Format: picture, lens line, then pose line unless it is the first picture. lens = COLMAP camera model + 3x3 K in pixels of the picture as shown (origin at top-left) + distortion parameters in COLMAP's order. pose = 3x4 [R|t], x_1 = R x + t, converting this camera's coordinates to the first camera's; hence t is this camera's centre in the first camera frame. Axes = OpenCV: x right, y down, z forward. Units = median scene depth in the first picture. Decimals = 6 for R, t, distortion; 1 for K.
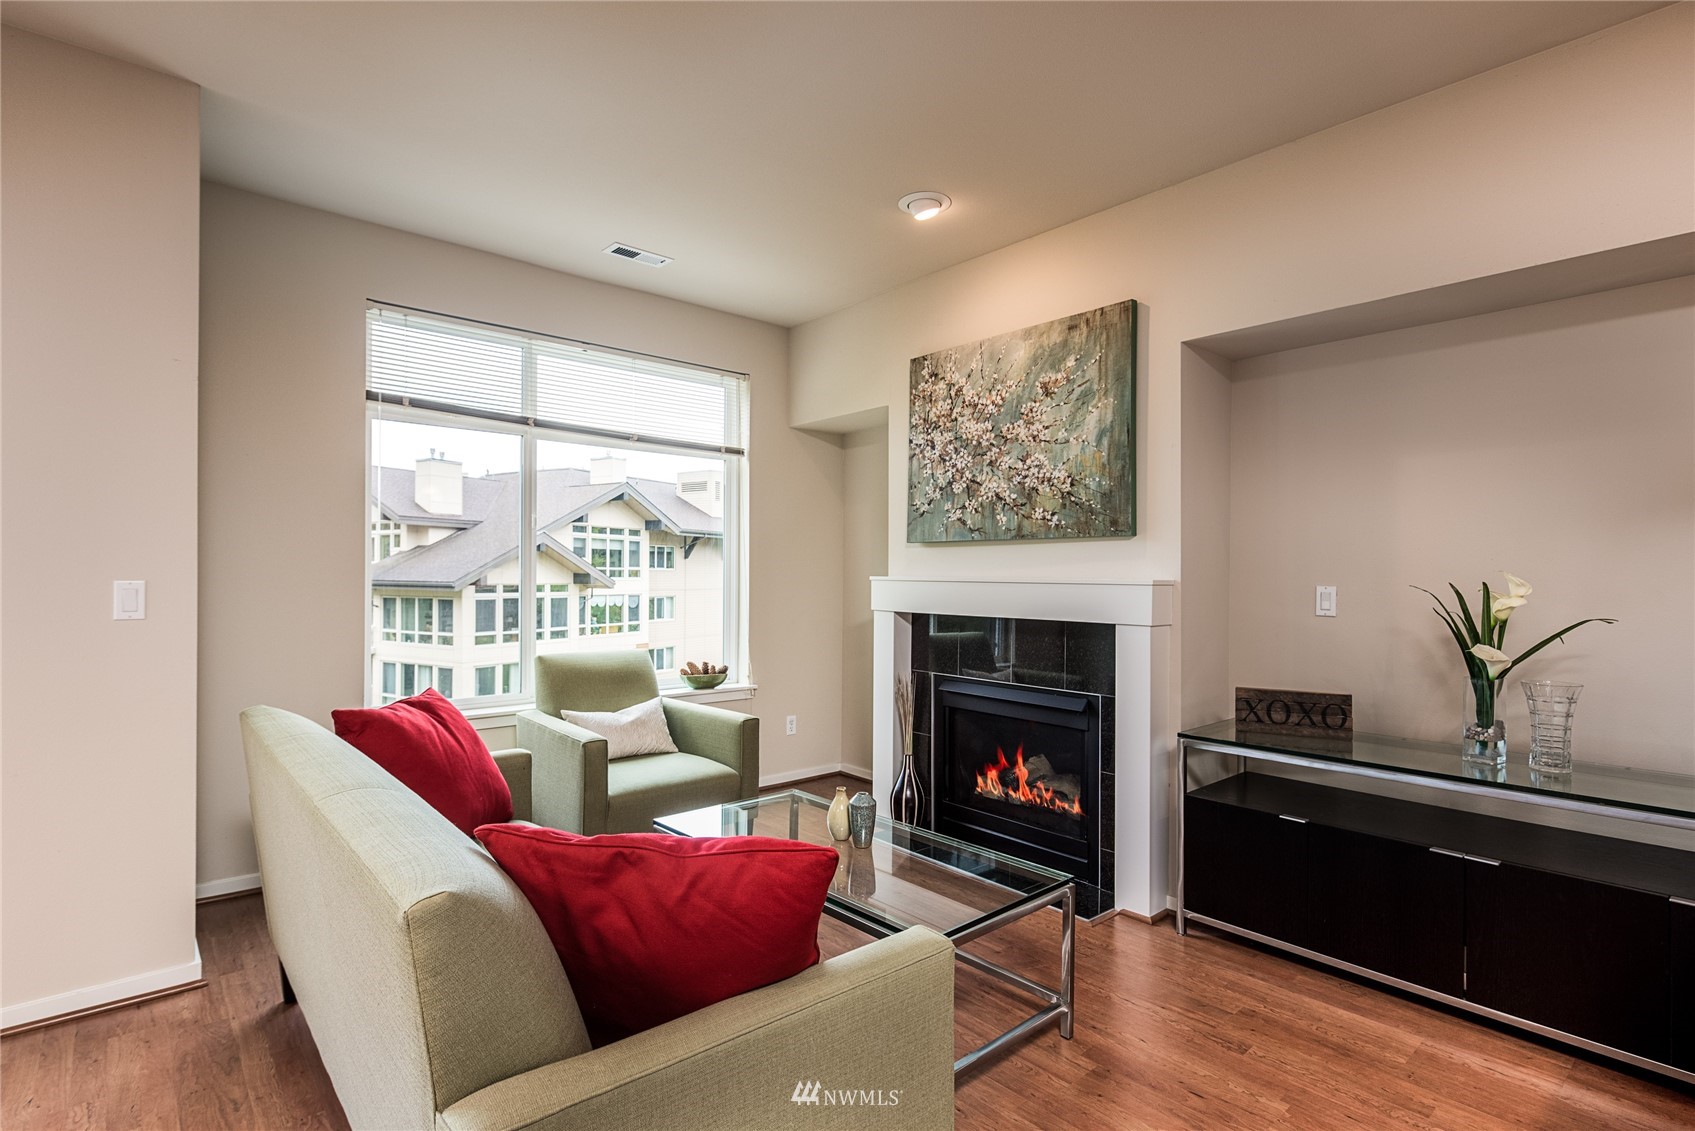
lens RADIAL K [[826.0, 0, 846.5], [0, 826.0, 575.9], [0, 0, 1]] dist [-0.001878, 0.001082]
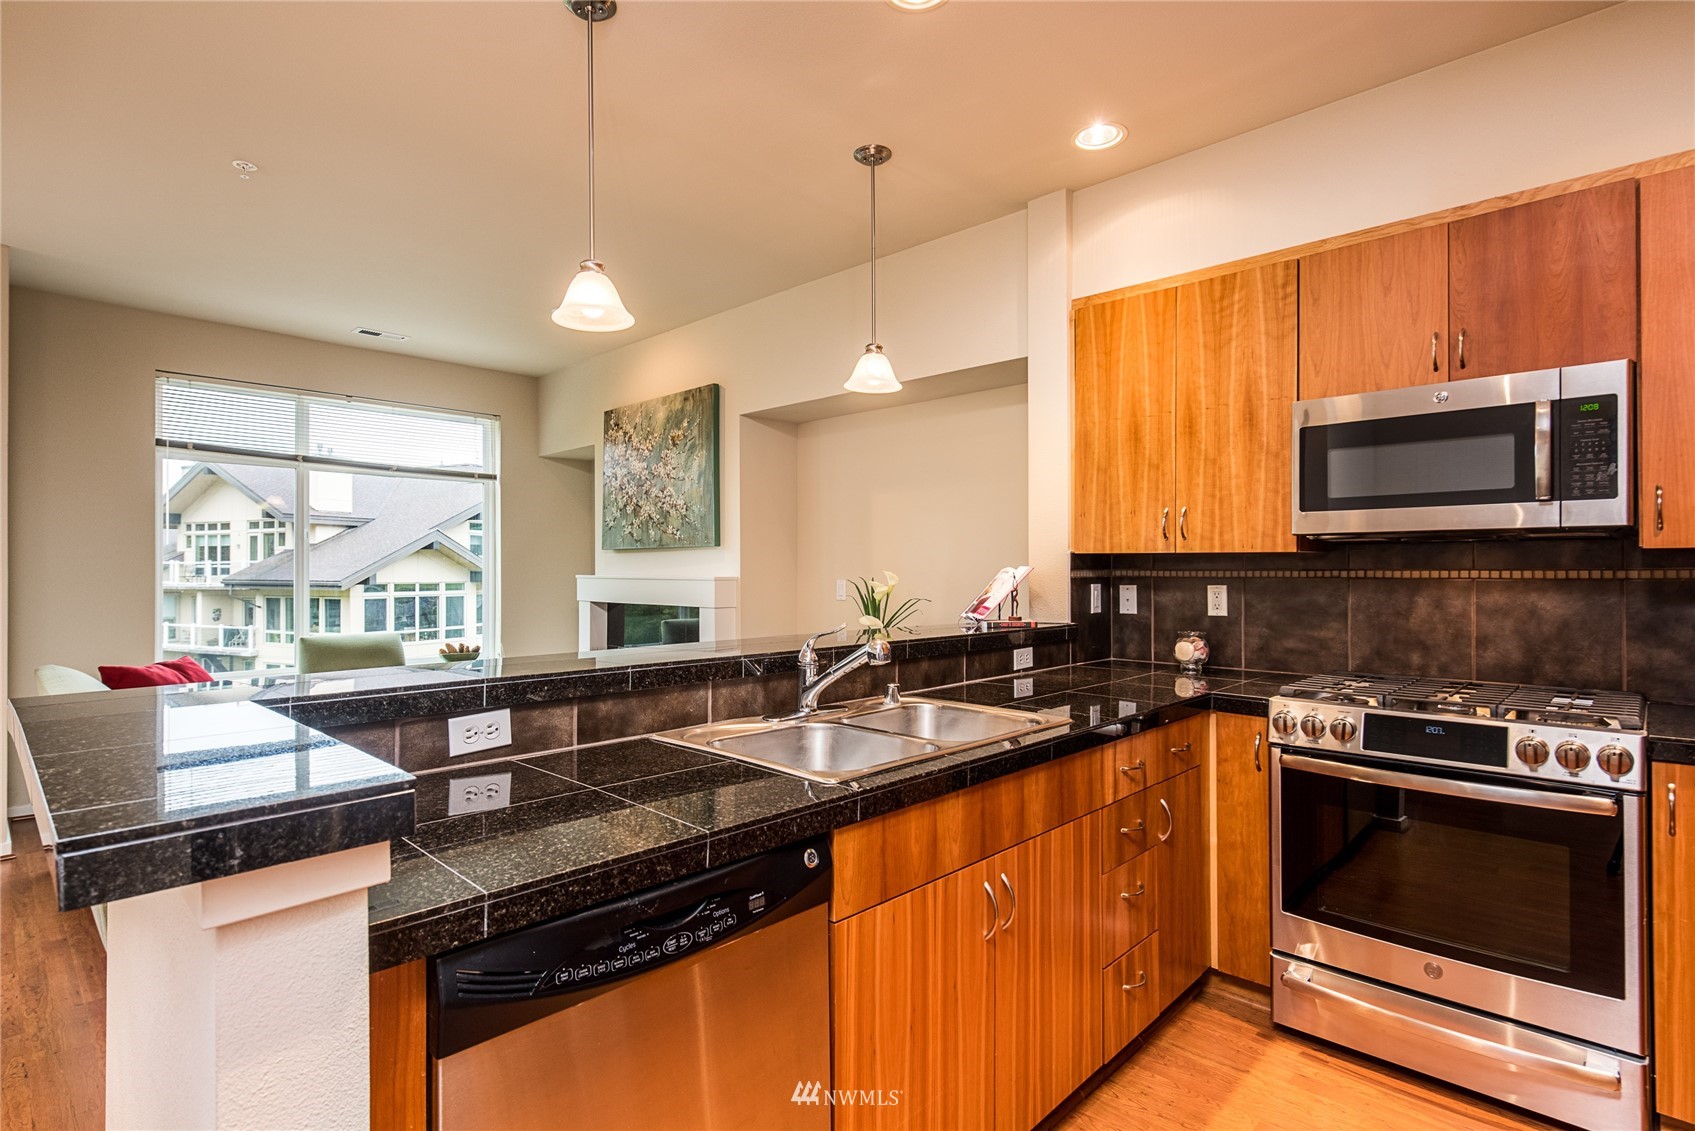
lens RADIAL K [[826.0, 0, 841.4], [0, 826.0, 569.4], [0, 0, 1]] dist [-0.001878, 0.001082]
pose [[0.996041, -0.007554, 0.088574, 0.352731], [0.007732, 0.999969, -0.001672, -0.003335], [-0.088559, 0.002350, 0.996068, -0.372726]]
